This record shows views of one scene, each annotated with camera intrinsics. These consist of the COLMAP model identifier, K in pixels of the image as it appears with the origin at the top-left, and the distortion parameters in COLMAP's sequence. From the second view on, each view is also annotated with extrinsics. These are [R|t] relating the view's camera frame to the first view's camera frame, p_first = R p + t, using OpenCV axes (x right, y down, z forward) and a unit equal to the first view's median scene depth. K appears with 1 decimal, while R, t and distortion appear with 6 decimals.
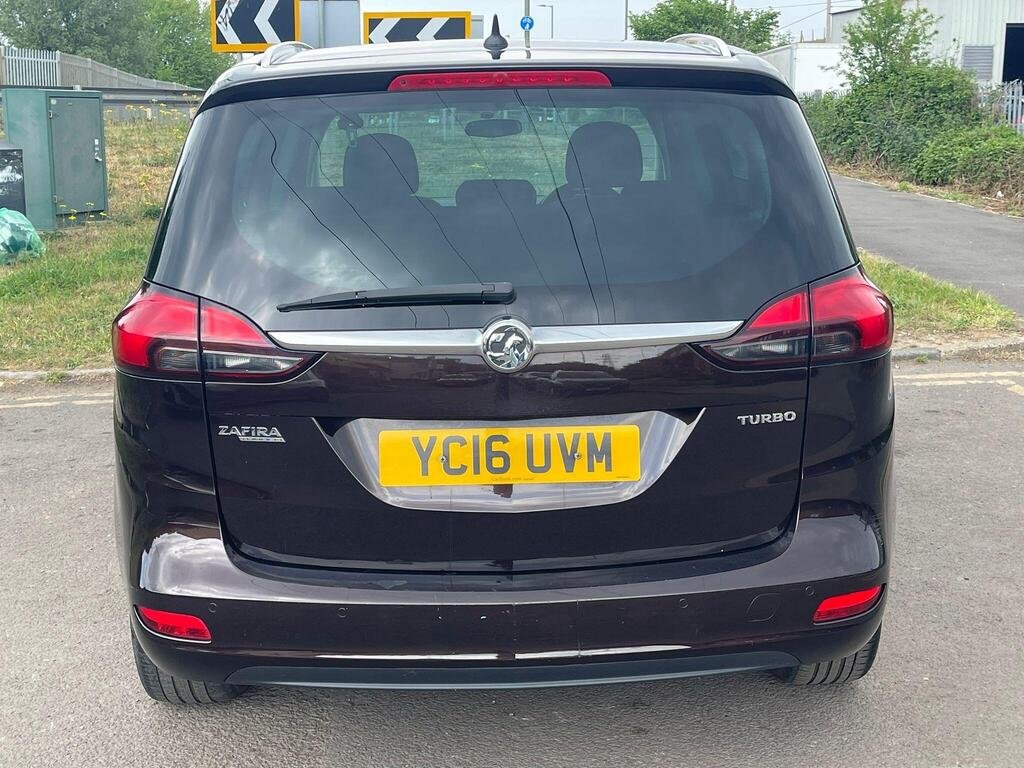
lens RADIAL K [[1427.5, 0, 512.0], [0, 1427.5, 384.0], [0, 0, 1]] dist [0.021040, -0.023658]
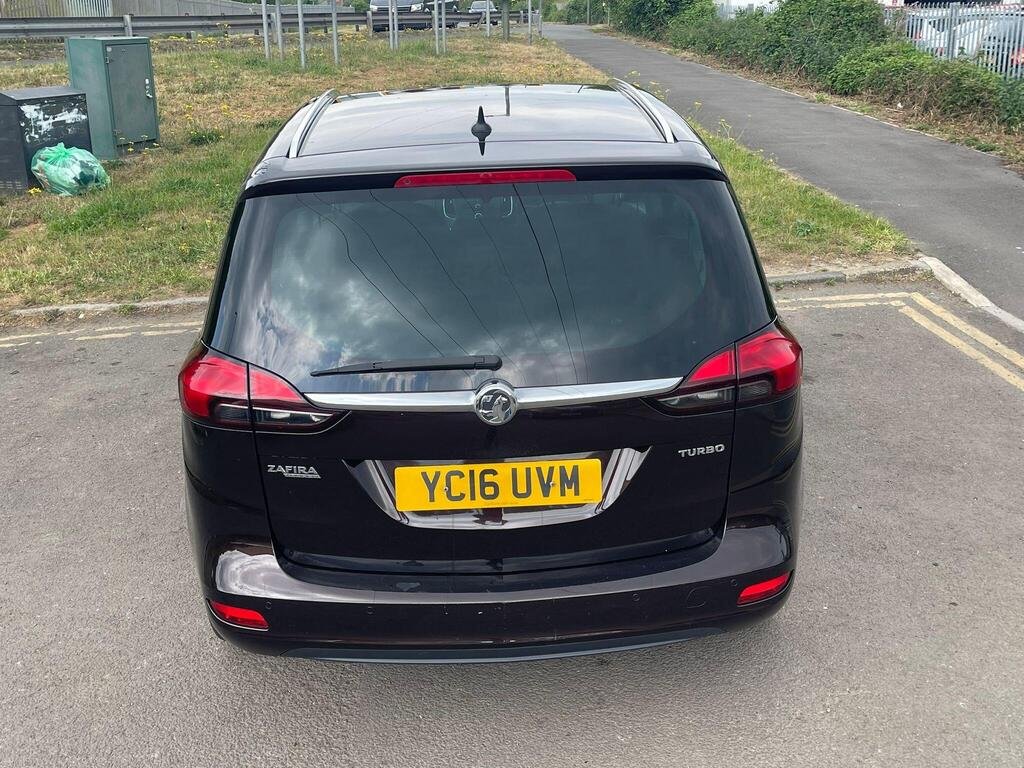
lens RADIAL K [[1166.6, 0, 512.0], [0, 1166.6, 384.0], [0, 0, 1]] dist [0.000827, 0.051778]
pose [[0.999808, -0.016796, 0.010115, 0.001269], [0.015431, 0.992342, 0.122557, -0.163396], [-0.012096, -0.122377, 0.992410, -0.015447]]
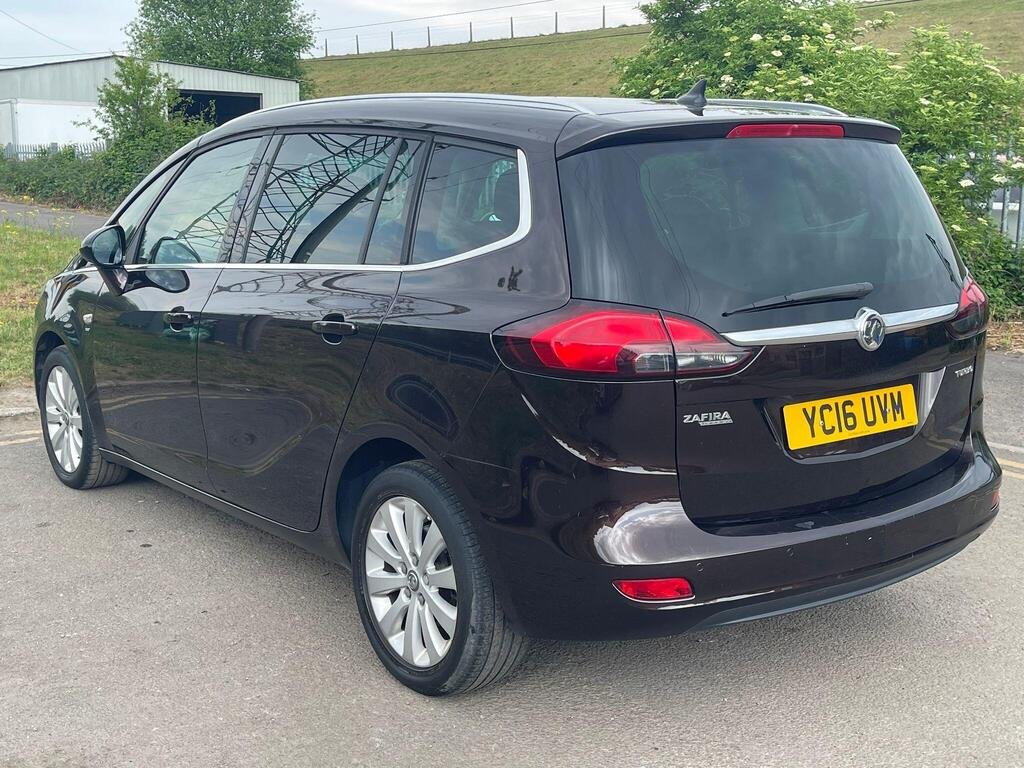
lens RADIAL K [[1291.1, 0, 500.8], [0, 1291.1, 382.7], [0, 0, 1]] dist [0.022467, -0.008151]
pose [[0.818370, -0.086540, 0.568138, -0.931565], [0.099018, 0.995045, 0.008938, -0.022384], [-0.566096, 0.048942, 0.822885, 0.200675]]
